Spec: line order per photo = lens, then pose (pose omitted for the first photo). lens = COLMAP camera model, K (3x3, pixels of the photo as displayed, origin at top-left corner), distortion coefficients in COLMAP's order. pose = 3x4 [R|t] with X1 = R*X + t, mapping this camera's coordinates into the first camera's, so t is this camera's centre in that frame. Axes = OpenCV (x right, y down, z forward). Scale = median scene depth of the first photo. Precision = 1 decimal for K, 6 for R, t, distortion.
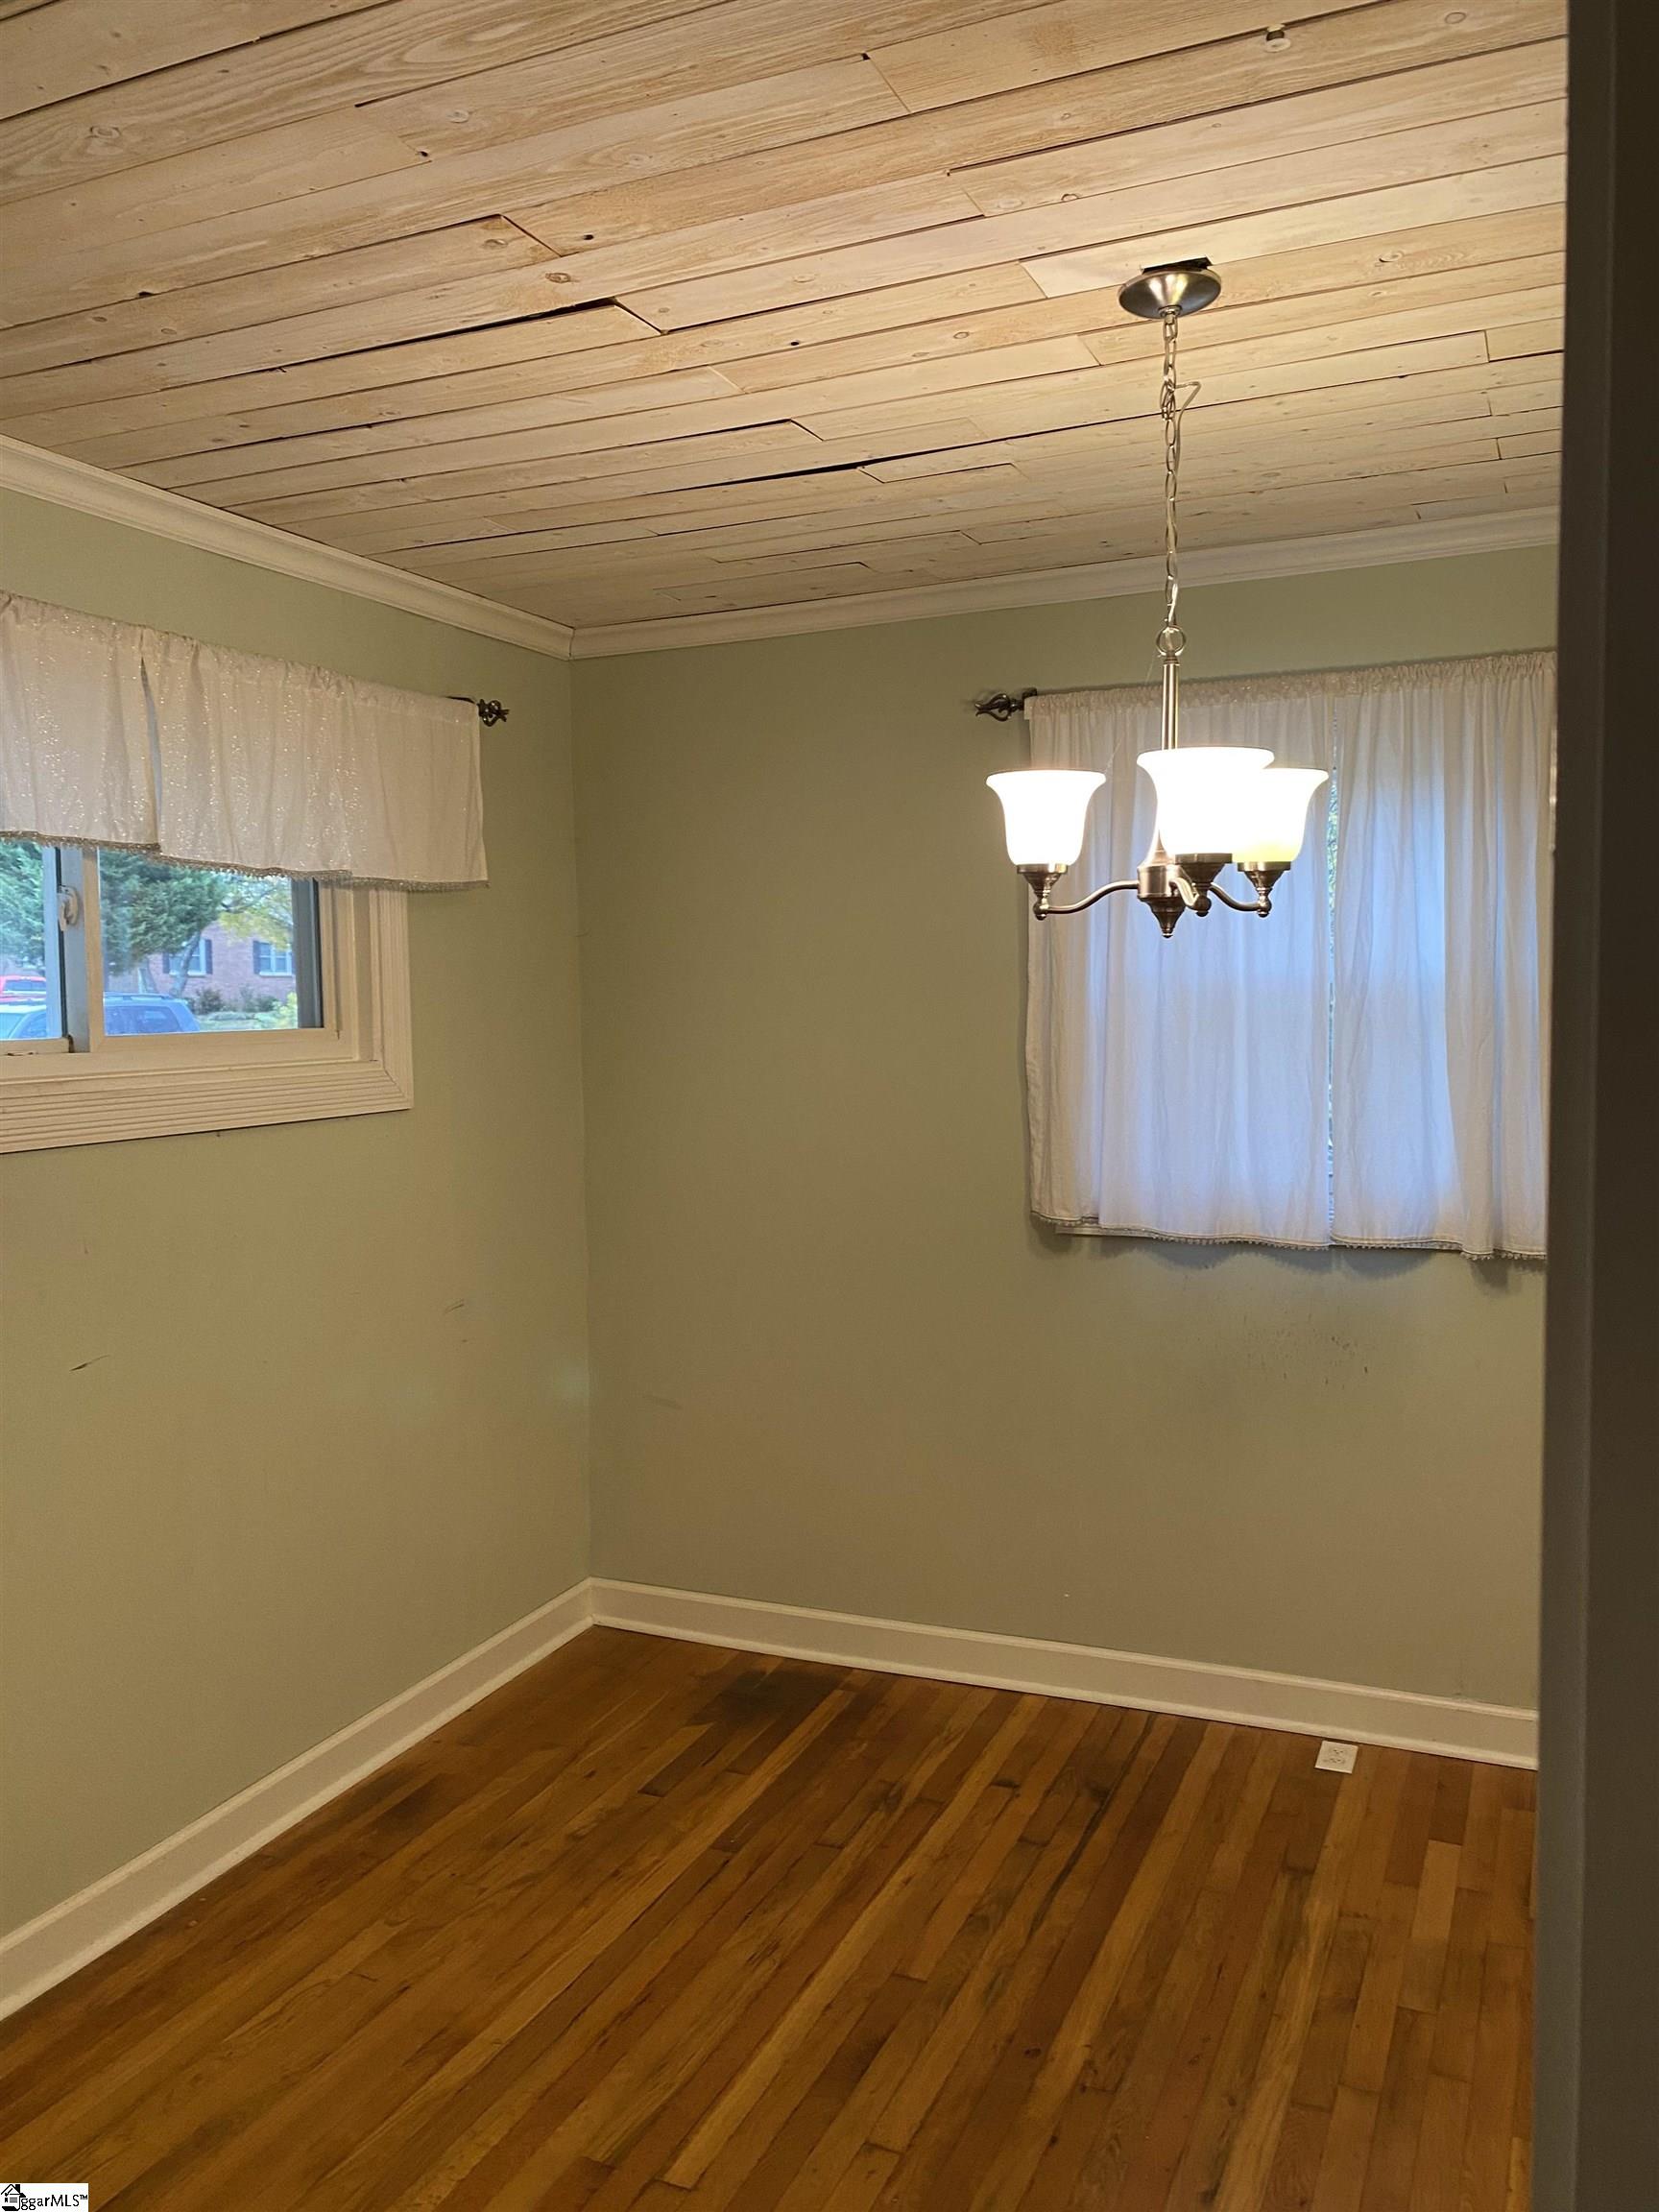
lens RADIAL K [[1683.0, 0, 820.1], [0, 1683.0, 1091.2], [0, 0, 1]] dist [0.027387, -0.021398]
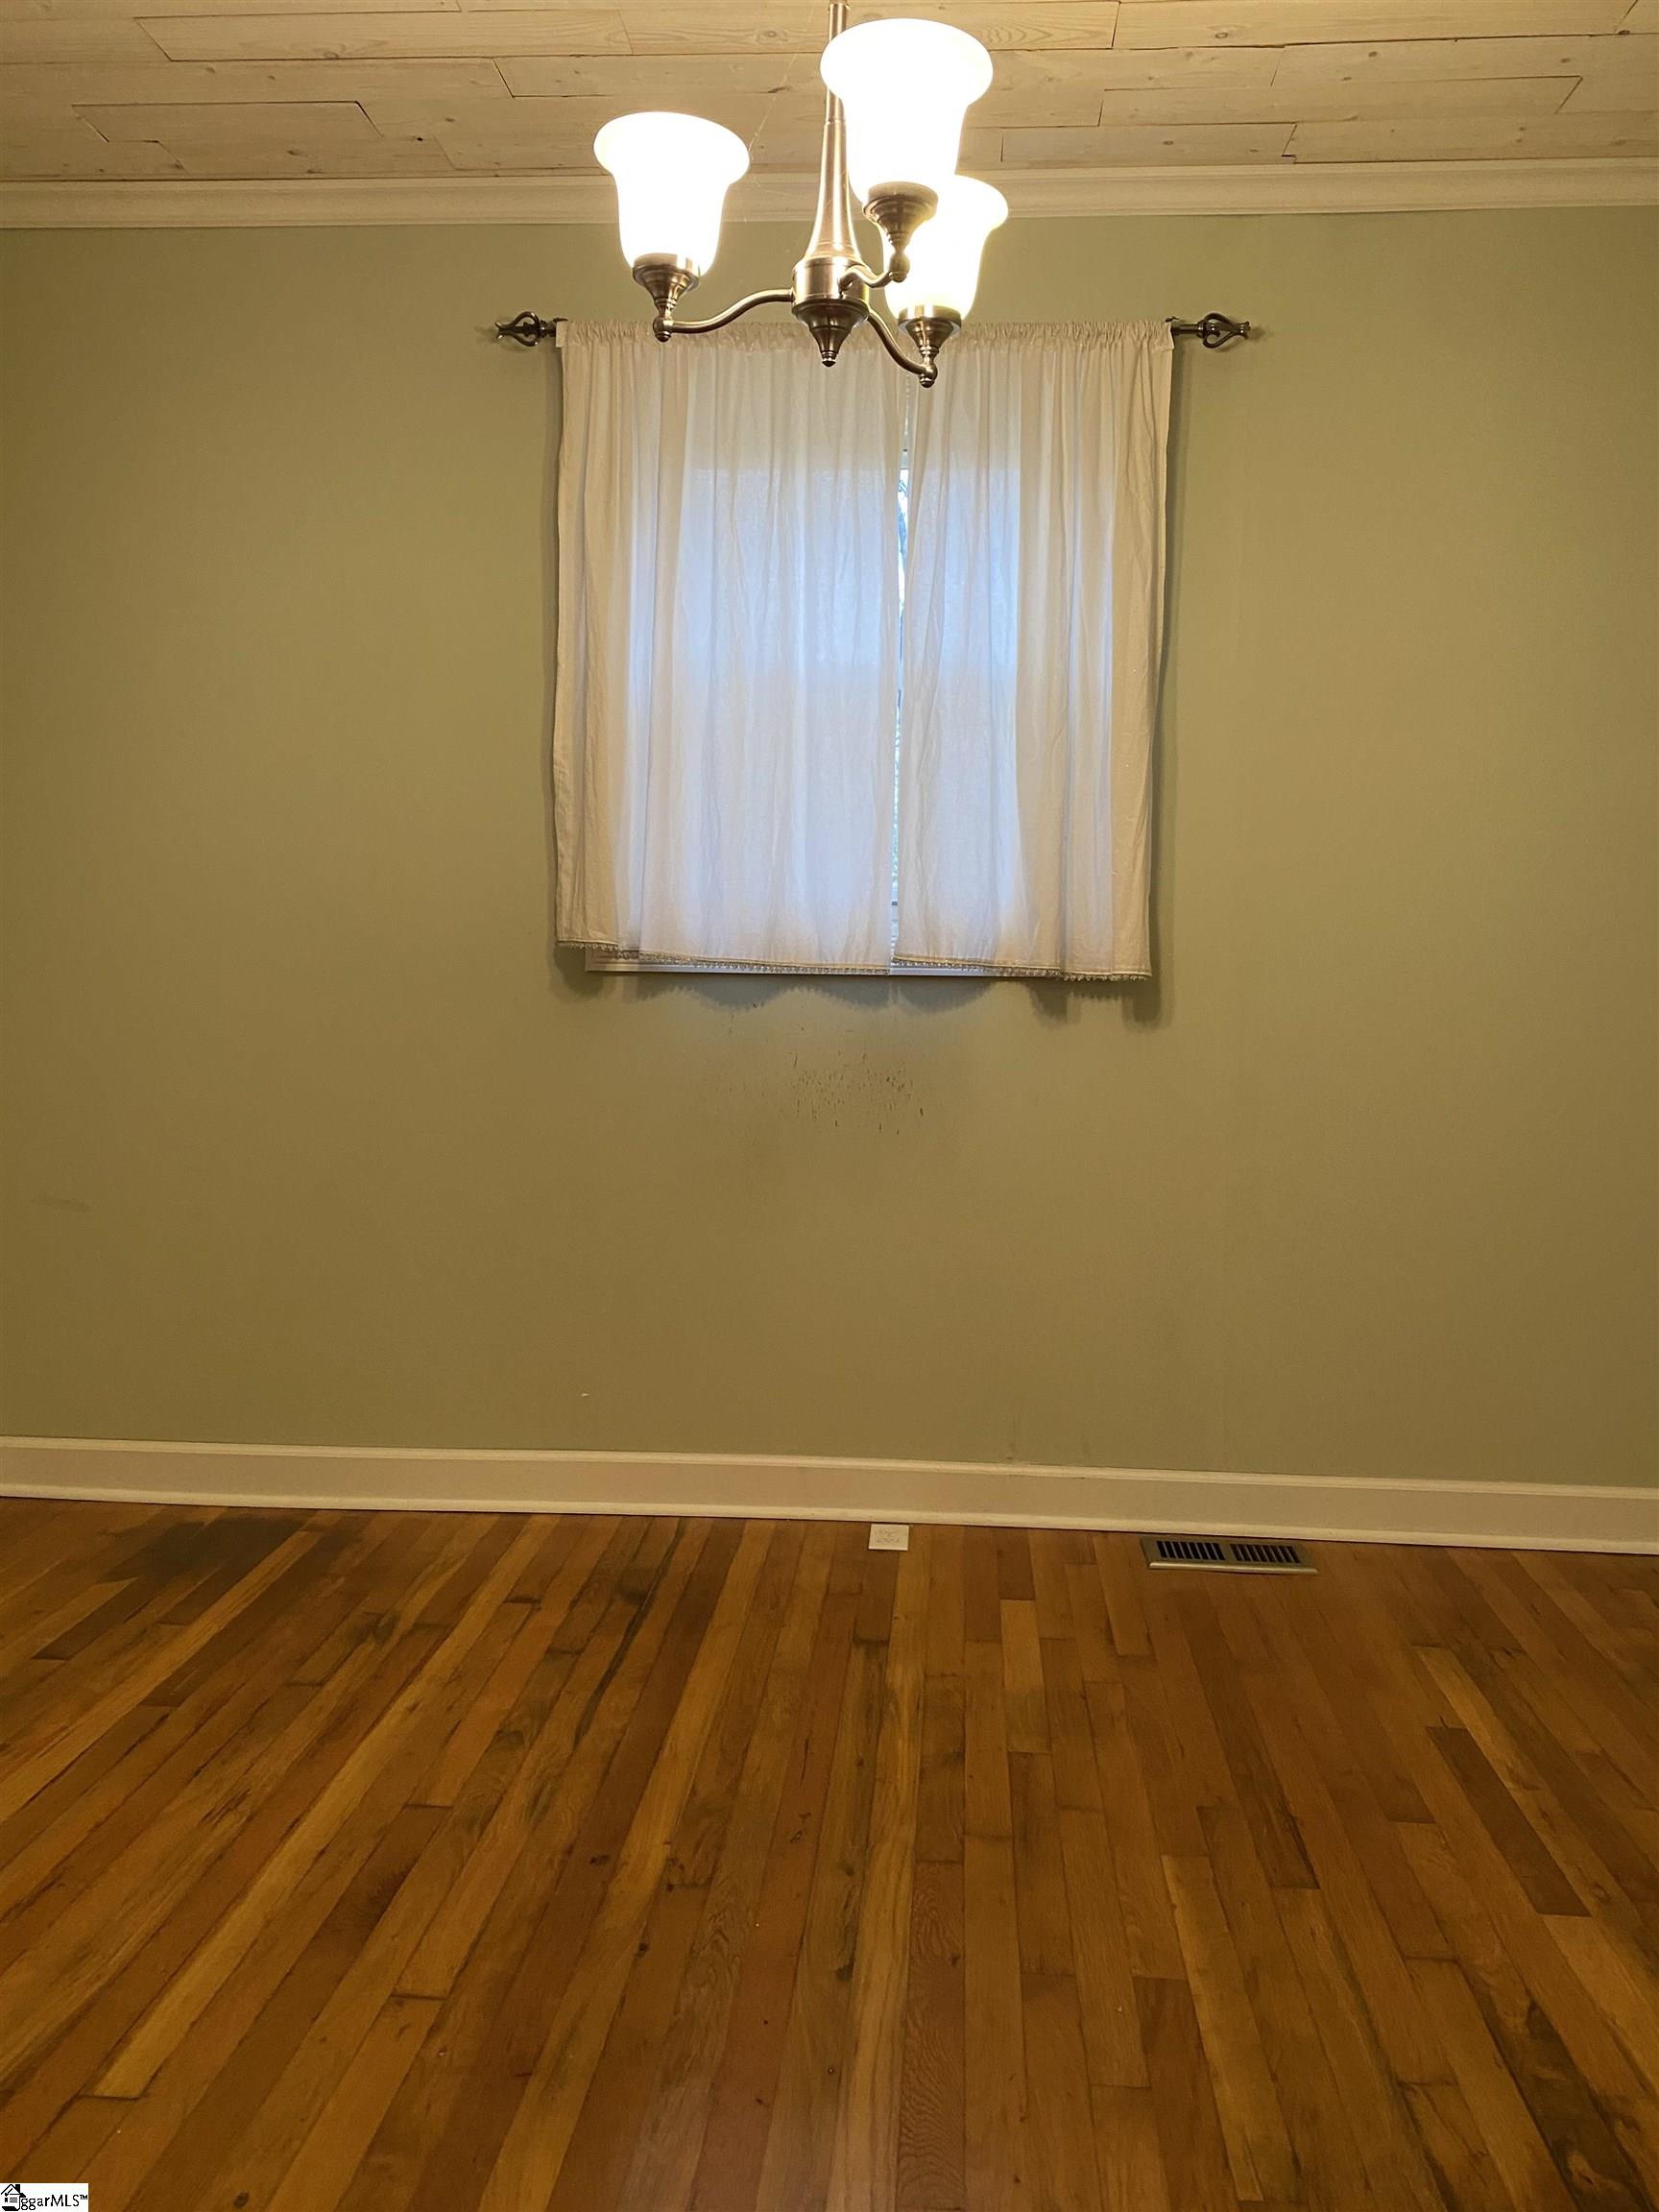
lens RADIAL K [[1683.0, 0, 830.7], [0, 1683.0, 1065.6], [0, 0, 1]] dist [0.027387, -0.021398]
pose [[0.939111, 0.015539, 0.343262, -0.040503], [-0.012214, 0.999855, -0.011846, 0.171459], [-0.343396, 0.006932, 0.939165, 0.185497]]
